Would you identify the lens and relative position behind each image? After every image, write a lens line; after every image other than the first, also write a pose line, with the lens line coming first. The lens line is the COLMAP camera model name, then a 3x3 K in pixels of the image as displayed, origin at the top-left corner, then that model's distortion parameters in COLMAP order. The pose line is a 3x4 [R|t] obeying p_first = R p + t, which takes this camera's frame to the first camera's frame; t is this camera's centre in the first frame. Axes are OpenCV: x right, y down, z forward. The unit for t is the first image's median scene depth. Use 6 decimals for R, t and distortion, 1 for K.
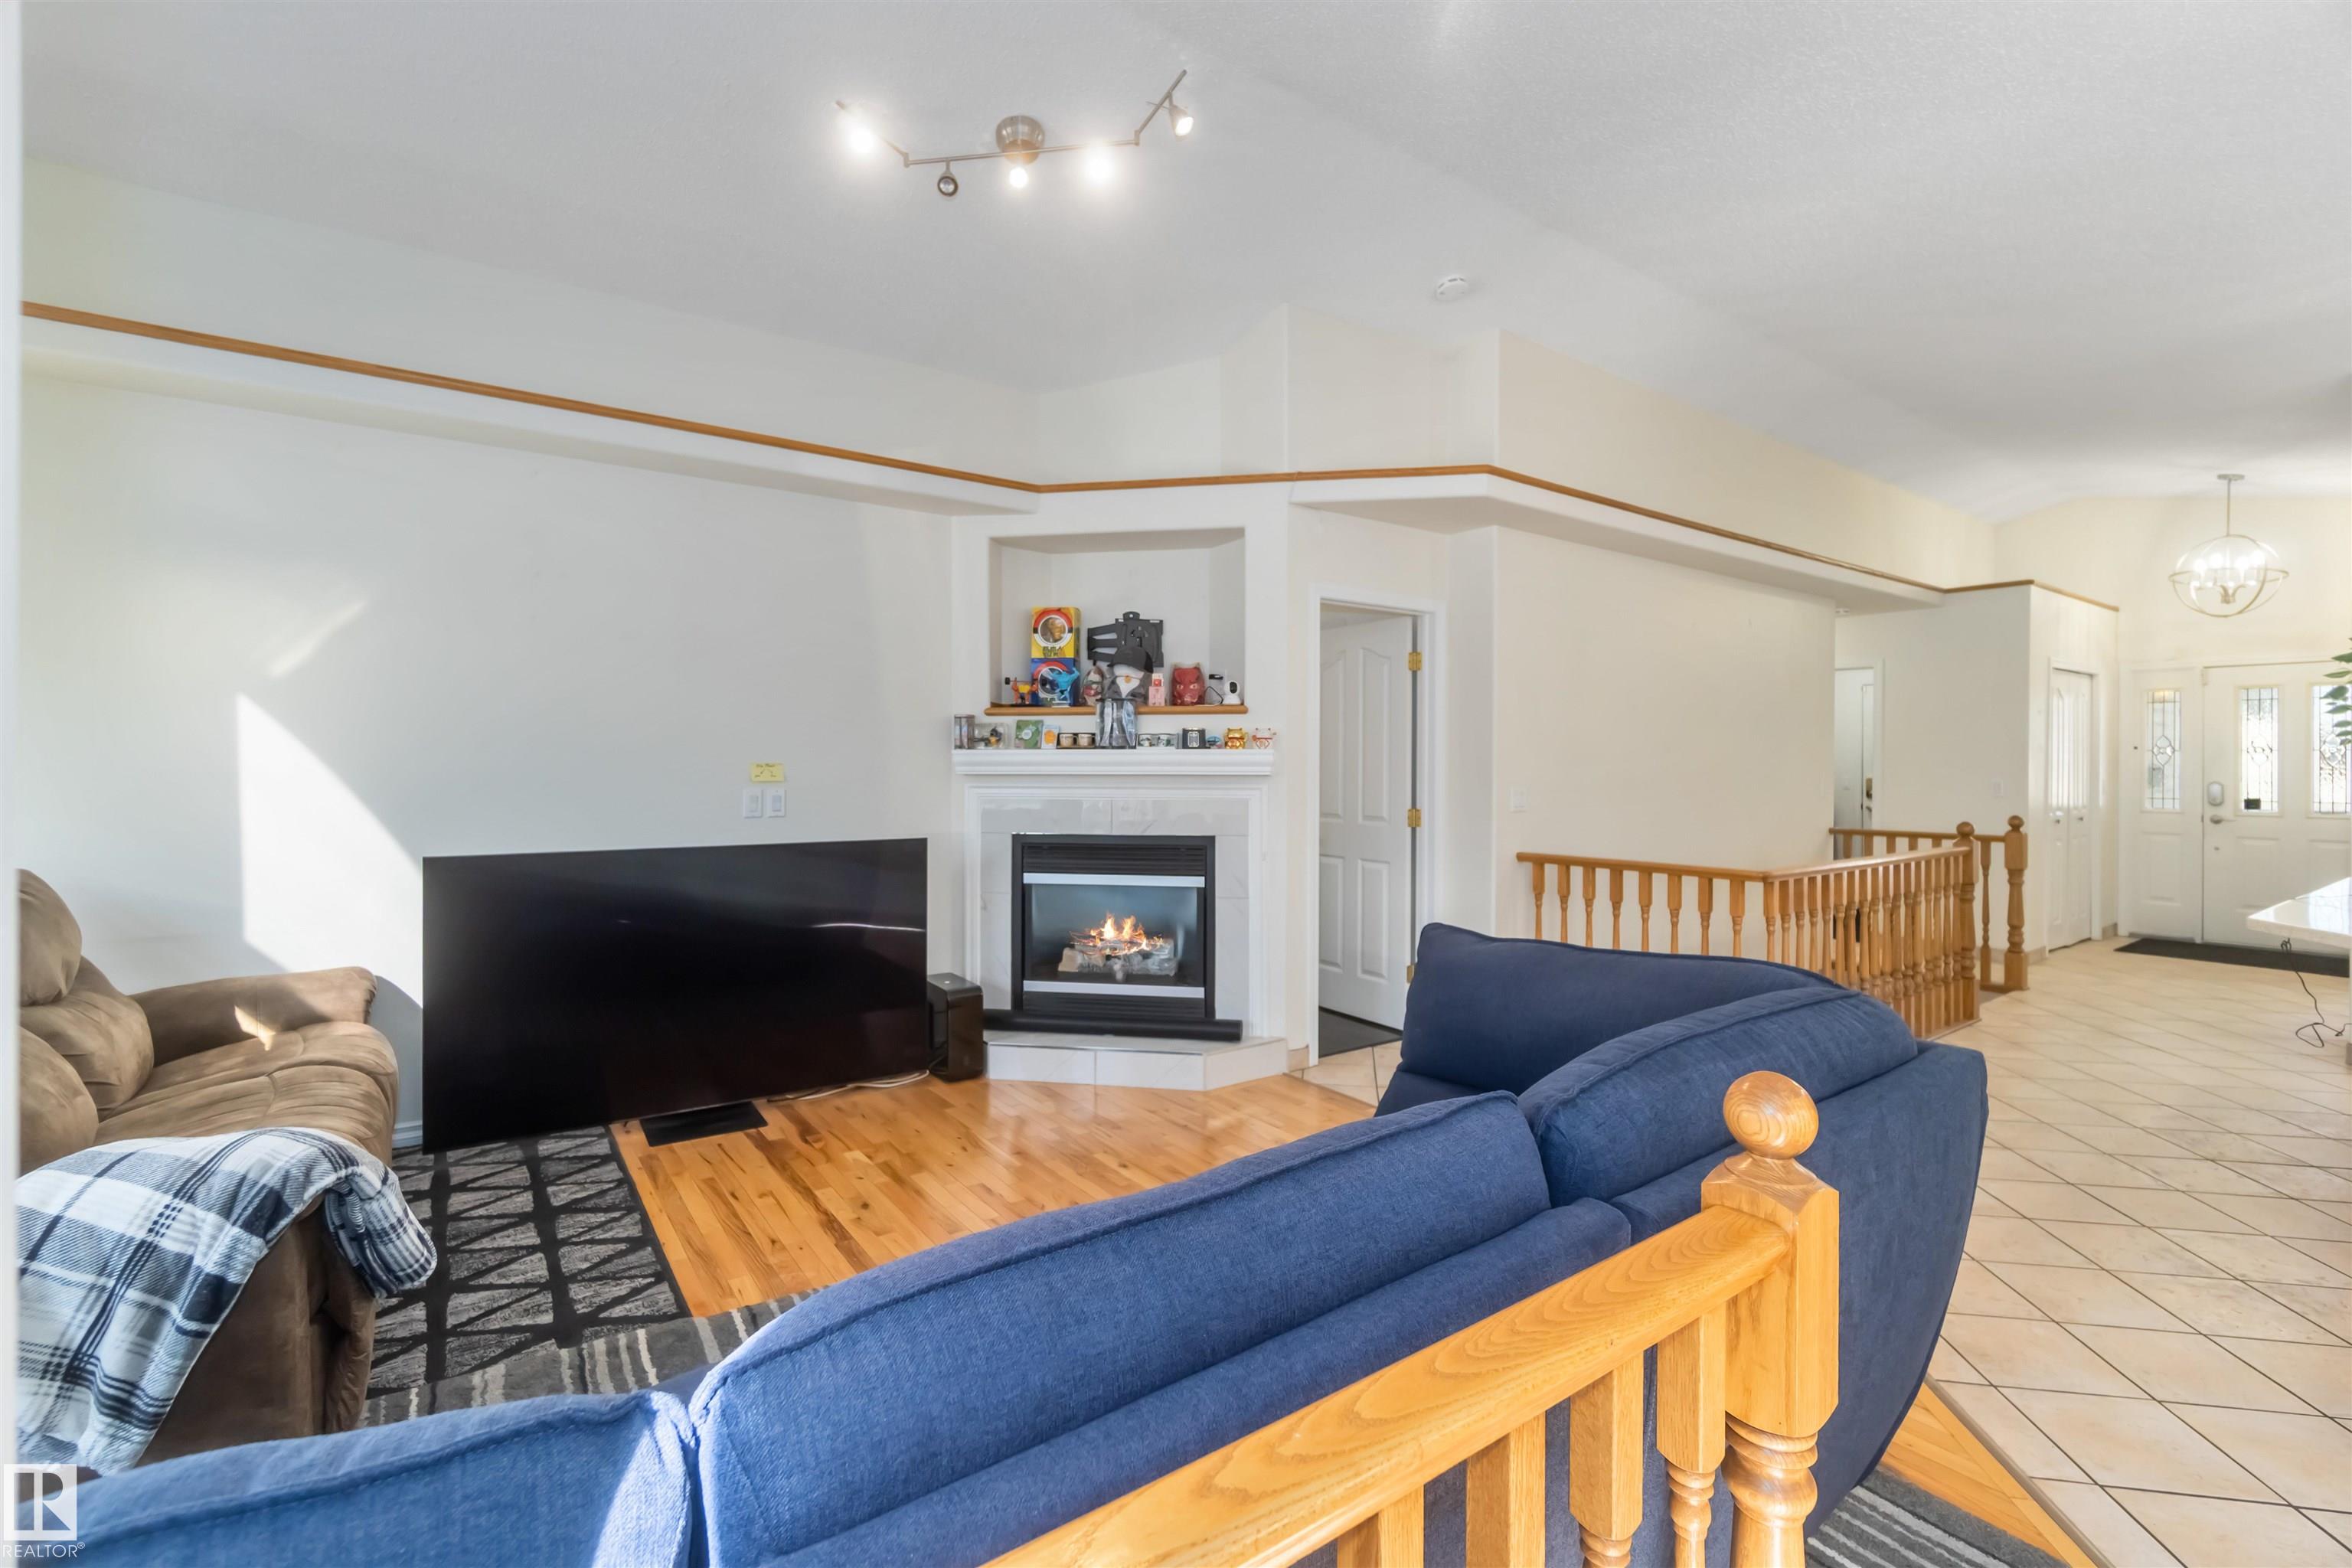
lens RADIAL K [[1020.4, 0, 1165.0], [0, 1020.4, 765.1], [0, 0, 1]] dist [-0.005966, 0.001932]
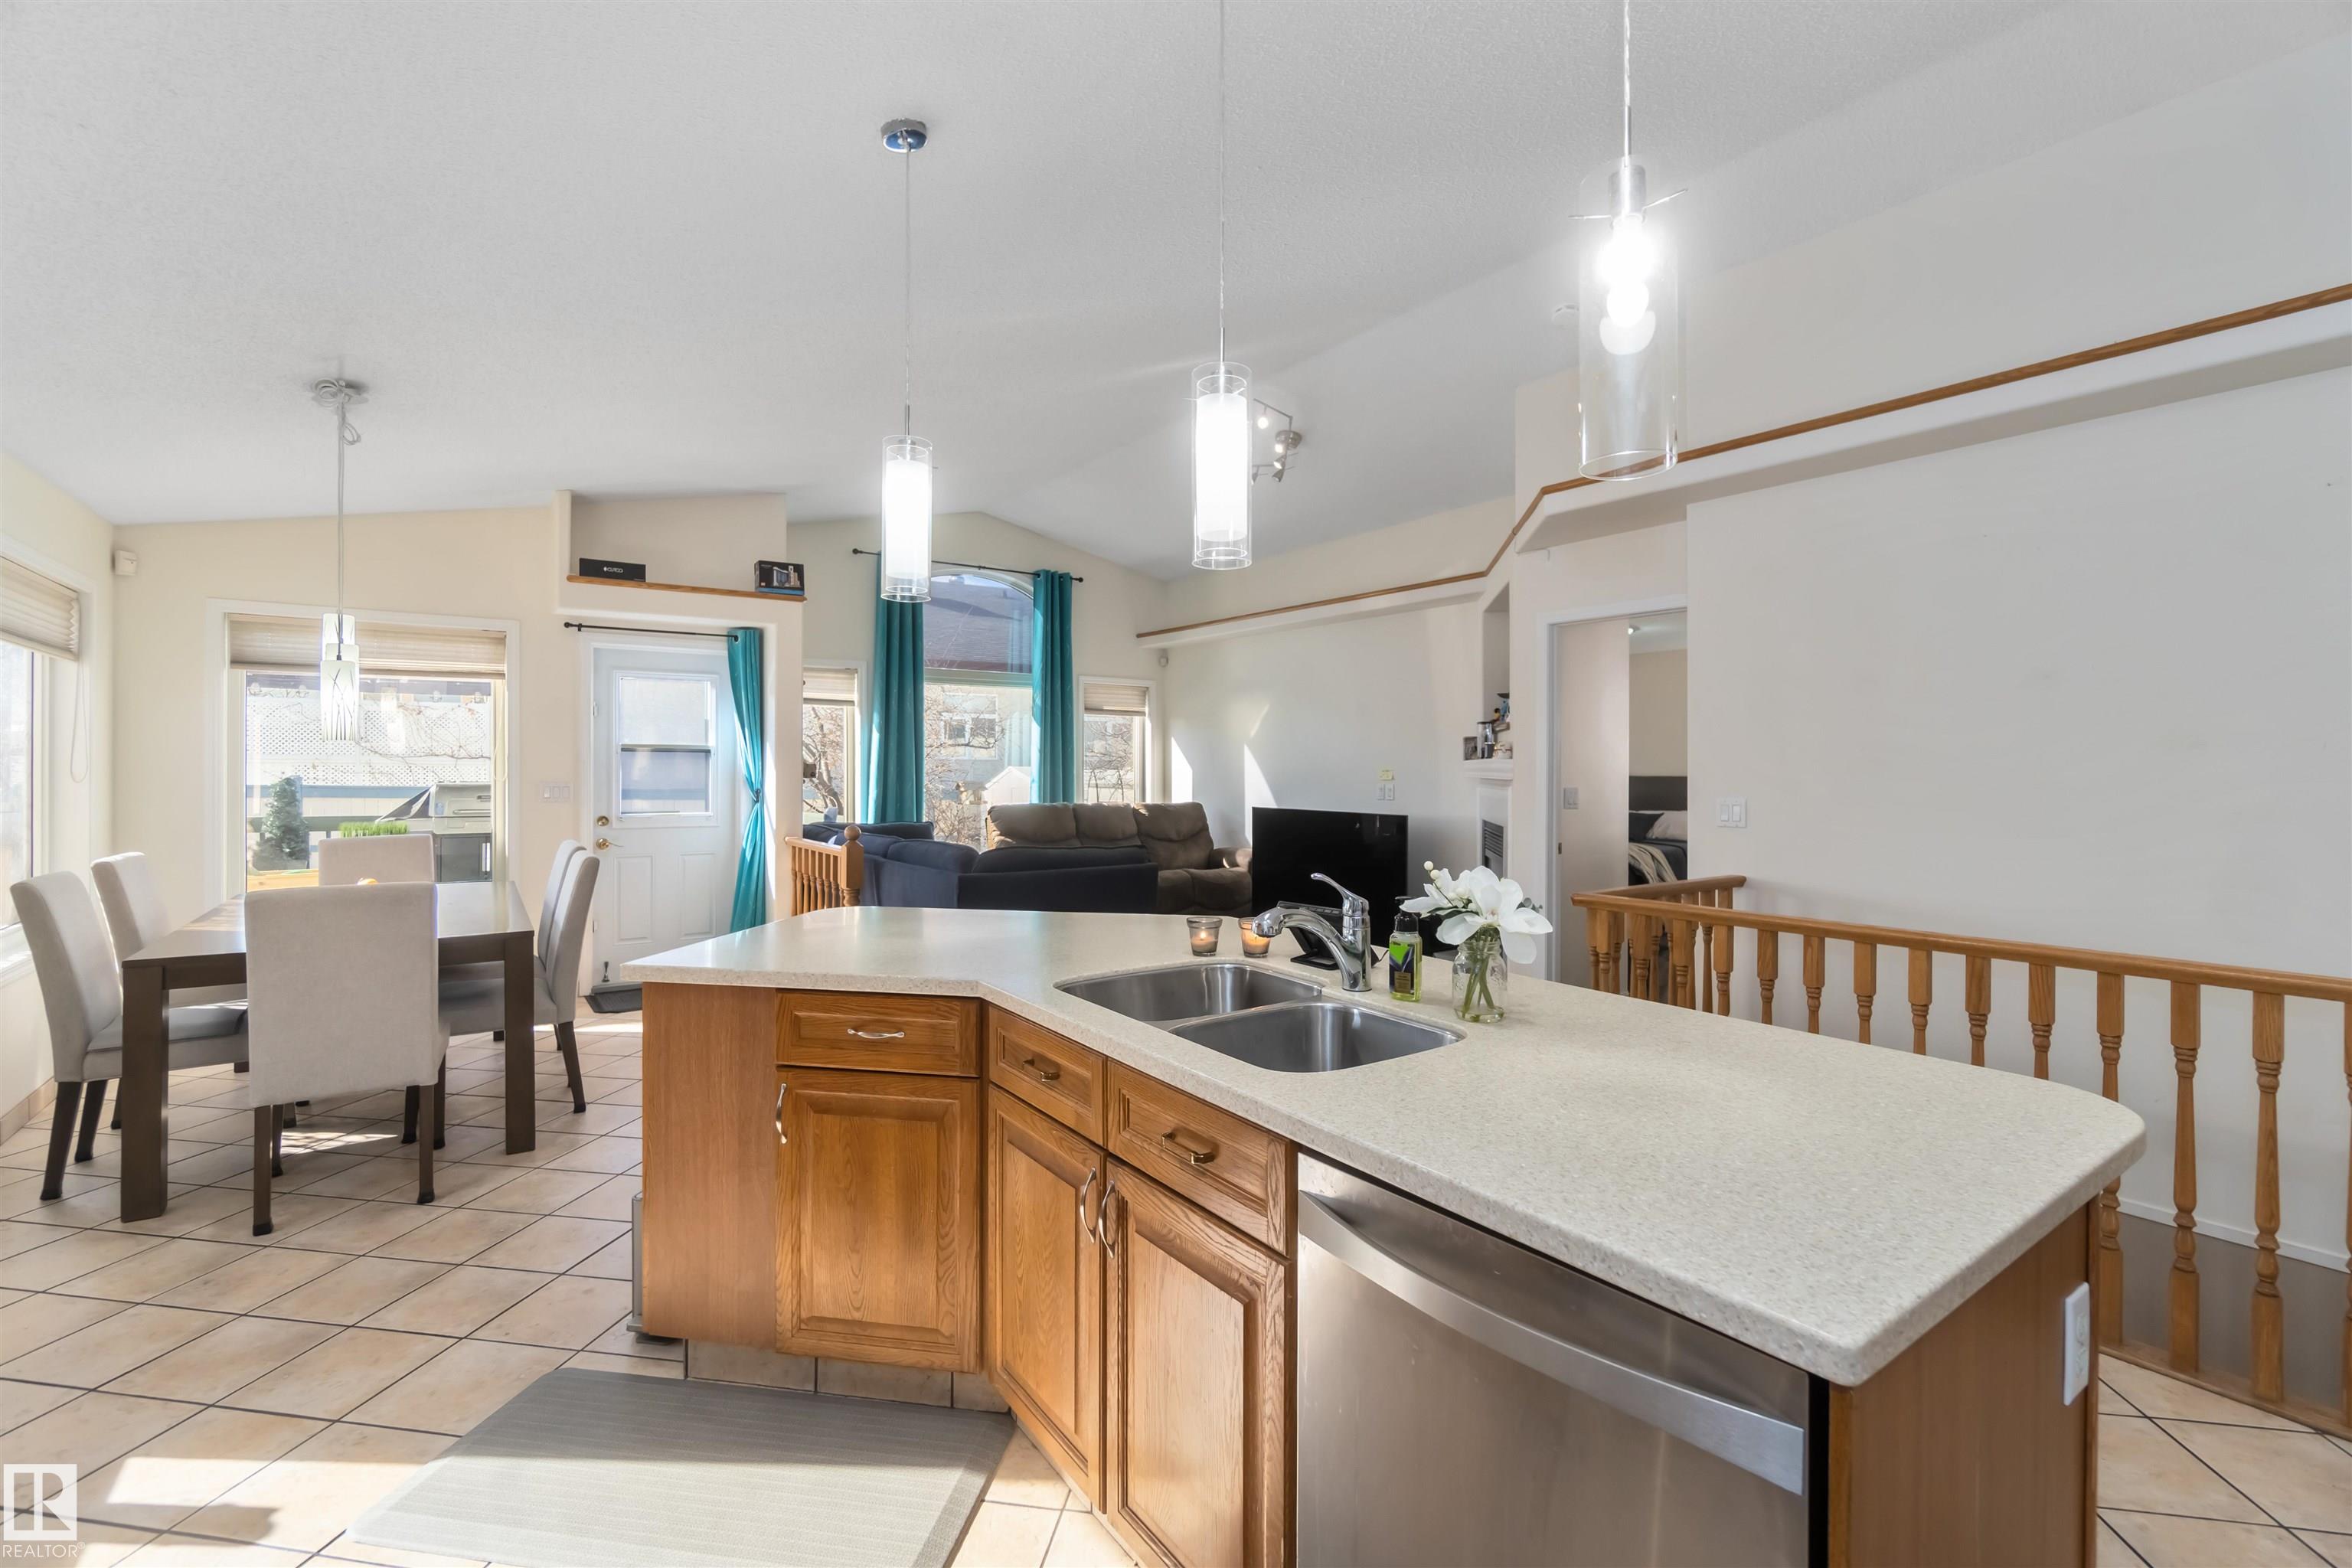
lens RADIAL K [[1020.4, 0, 1155.5], [0, 1020.4, 769.2], [0, 0, 1]] dist [-0.005966, 0.001932]
pose [[-0.014873, -0.000713, -0.999889, 1.245772], [-0.005960, 0.999982, -0.000625, -0.000021], [0.999872, 0.005950, -0.014877, 0.579289]]
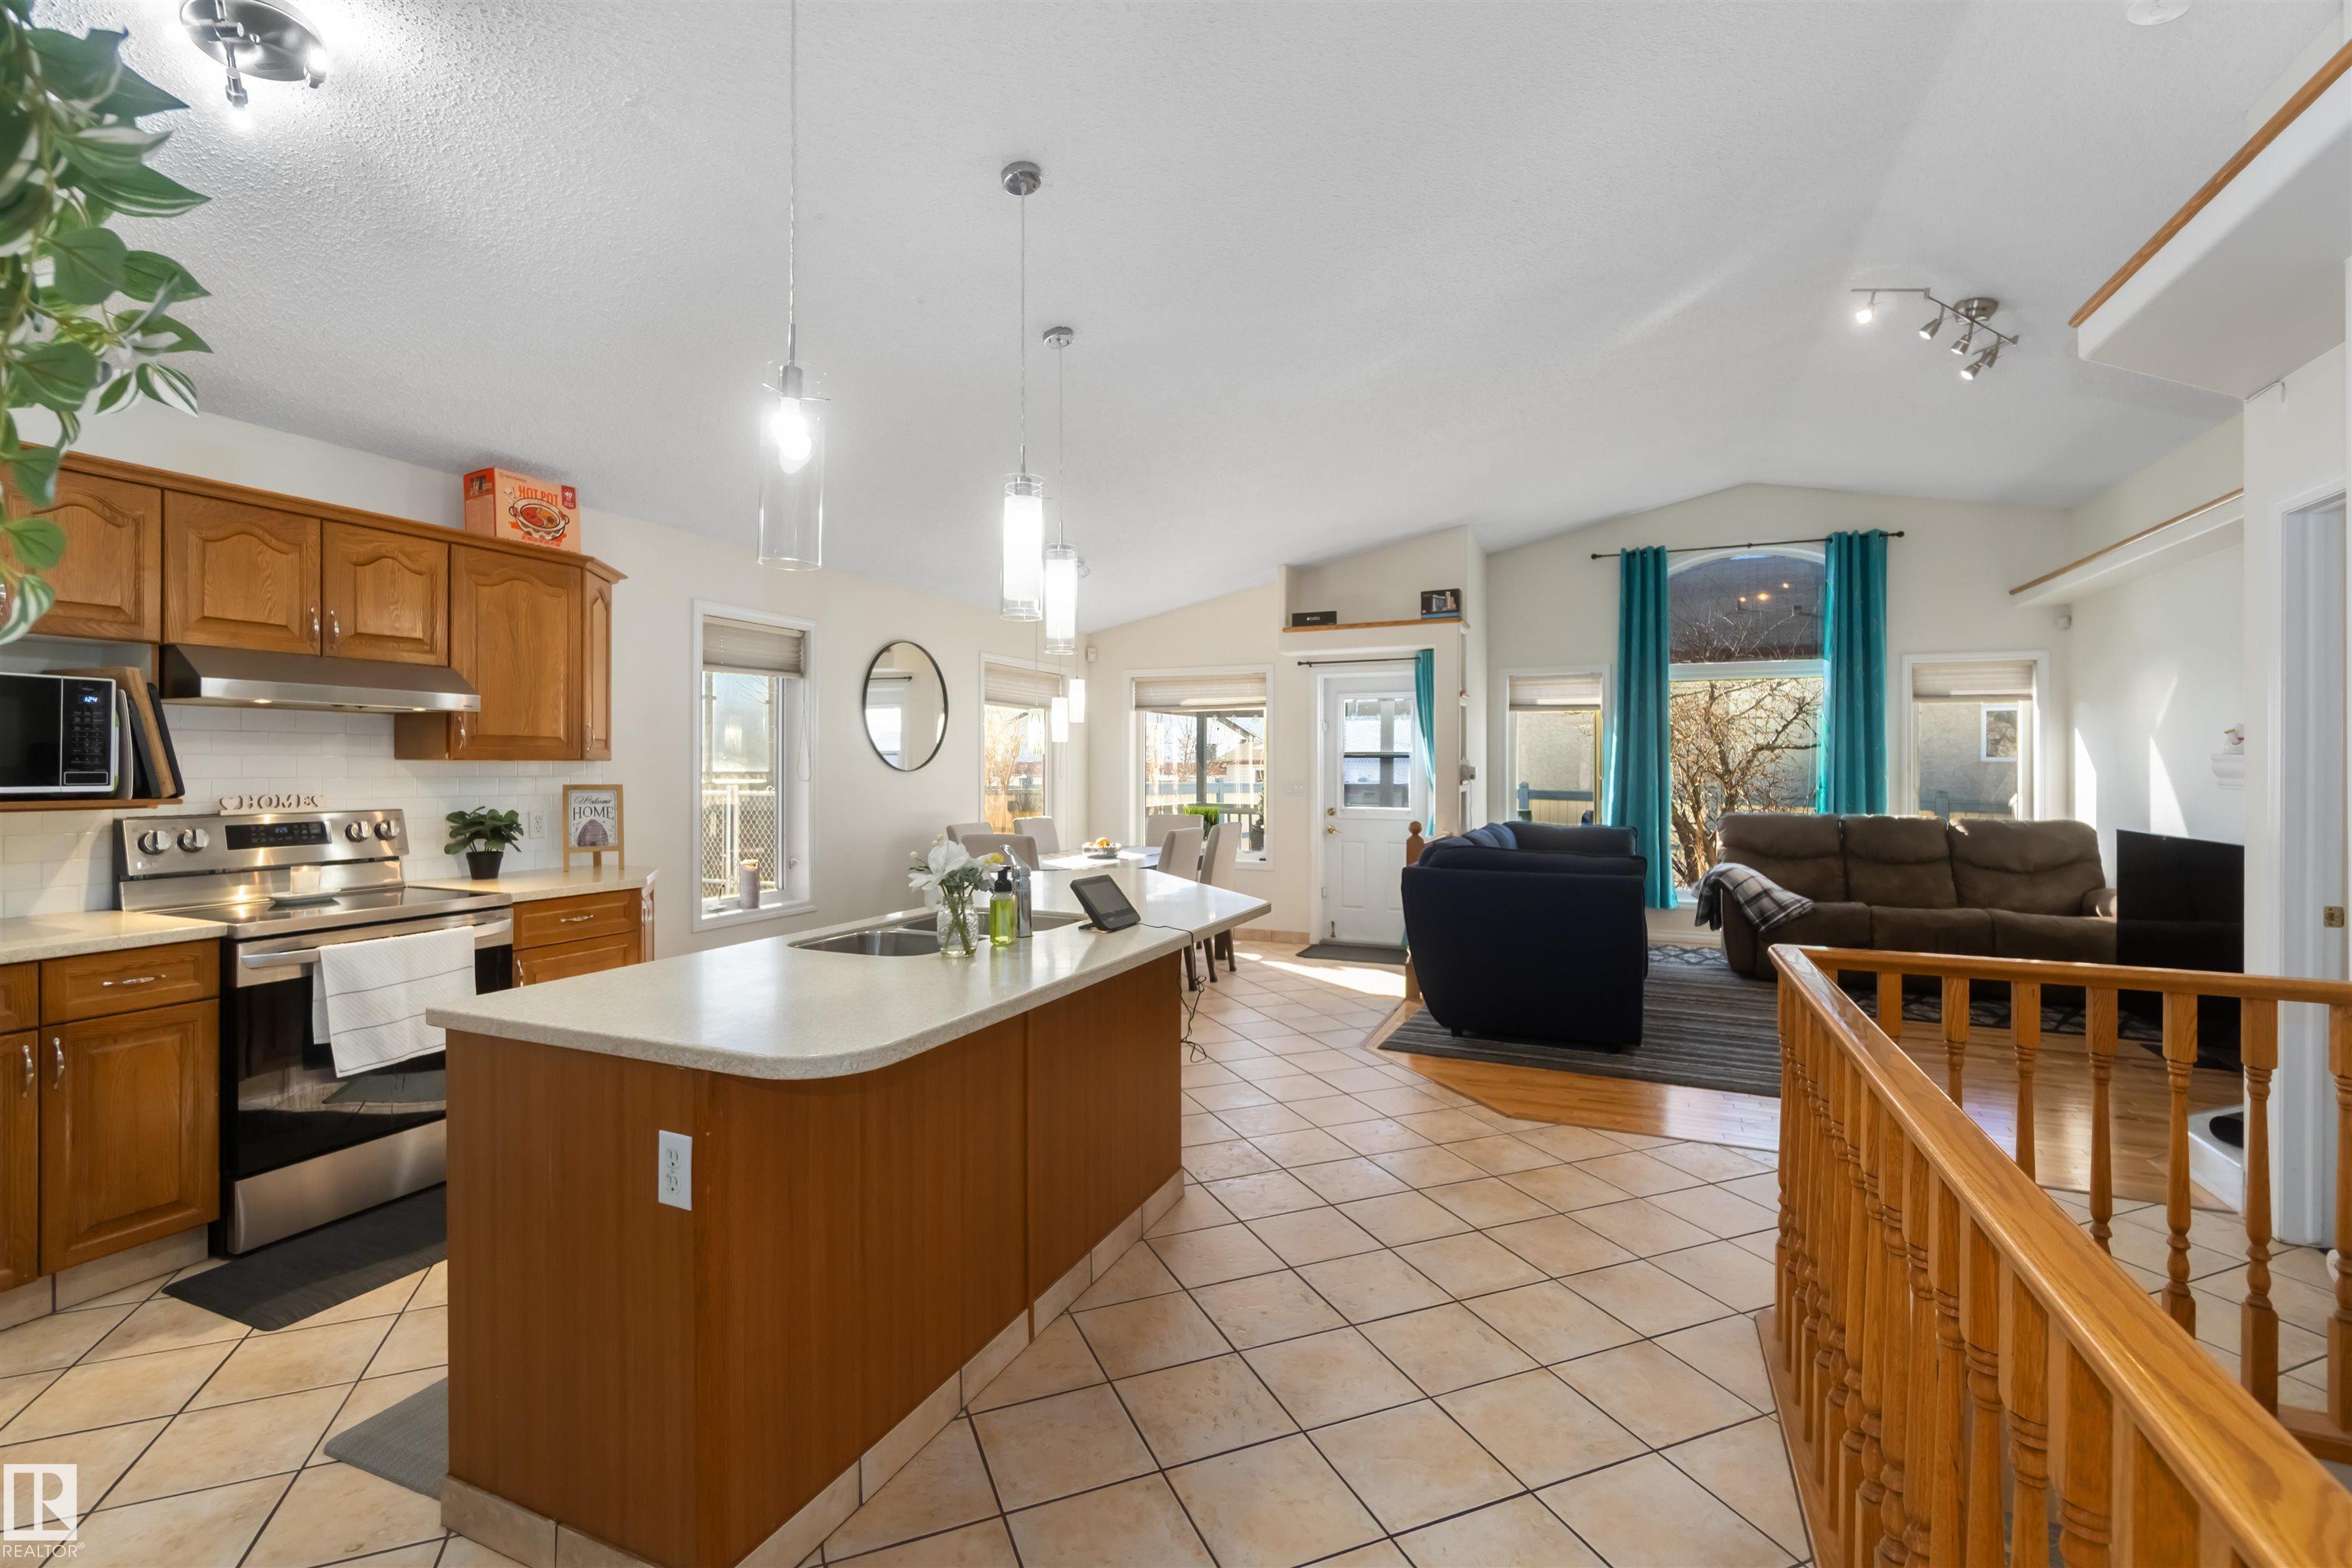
lens RADIAL K [[1020.4, 0, 1176.5], [0, 1020.4, 773.8], [0, 0, 1]] dist [-0.005966, 0.001932]
pose [[-0.856265, -0.001960, -0.516533, 1.047447], [-0.005907, 0.999965, 0.005999, -0.001597], [0.516503, 0.008188, -0.856246, 1.152314]]
